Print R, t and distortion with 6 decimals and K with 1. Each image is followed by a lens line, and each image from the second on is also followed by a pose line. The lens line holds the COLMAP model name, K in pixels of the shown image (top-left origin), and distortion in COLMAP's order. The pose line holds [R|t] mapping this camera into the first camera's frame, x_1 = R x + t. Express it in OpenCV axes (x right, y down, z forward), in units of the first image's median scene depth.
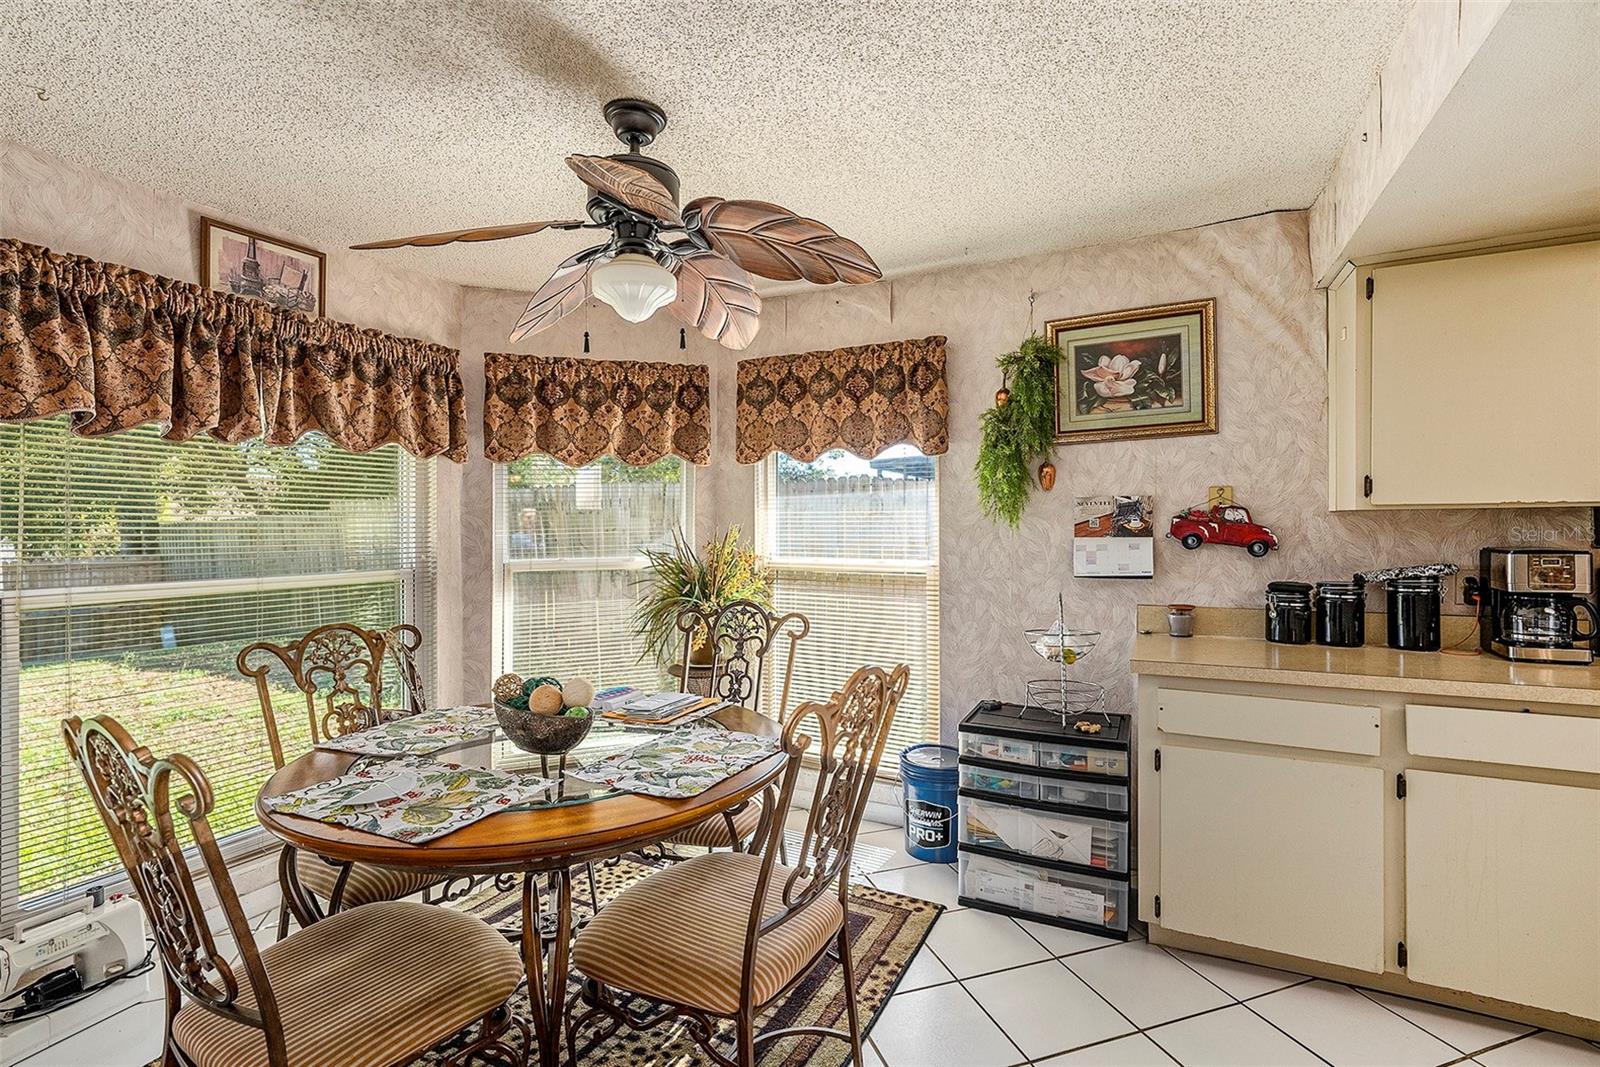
lens RADIAL K [[749.0, 0, 797.4], [0, 749.0, 525.1], [0, 0, 1]] dist [-0.001722, 0.001585]
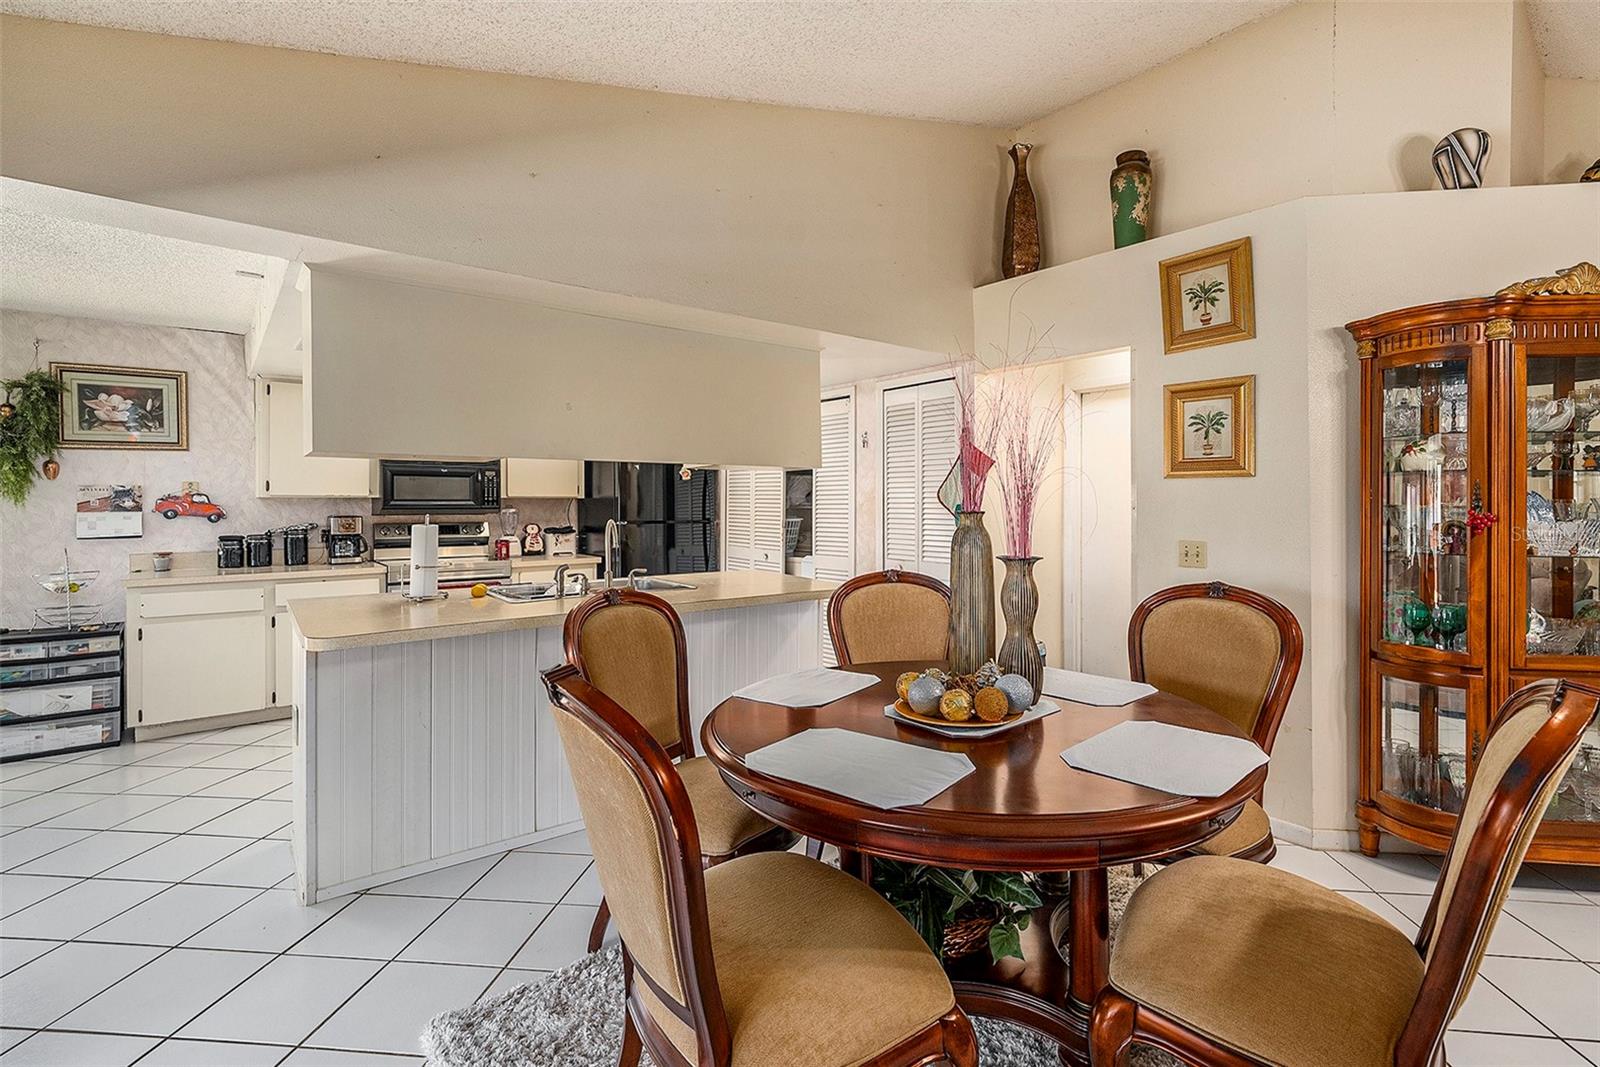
lens RADIAL K [[689.5, 0, 767.2], [0, 689.5, 510.5], [0, 0, 1]] dist [0.001676, 0.001070]
pose [[0.410954, -0.002343, 0.911653, -0.344923], [-0.004007, 0.999982, 0.004376, 0.001446], [-0.911647, -0.005452, 0.410937, -0.880575]]
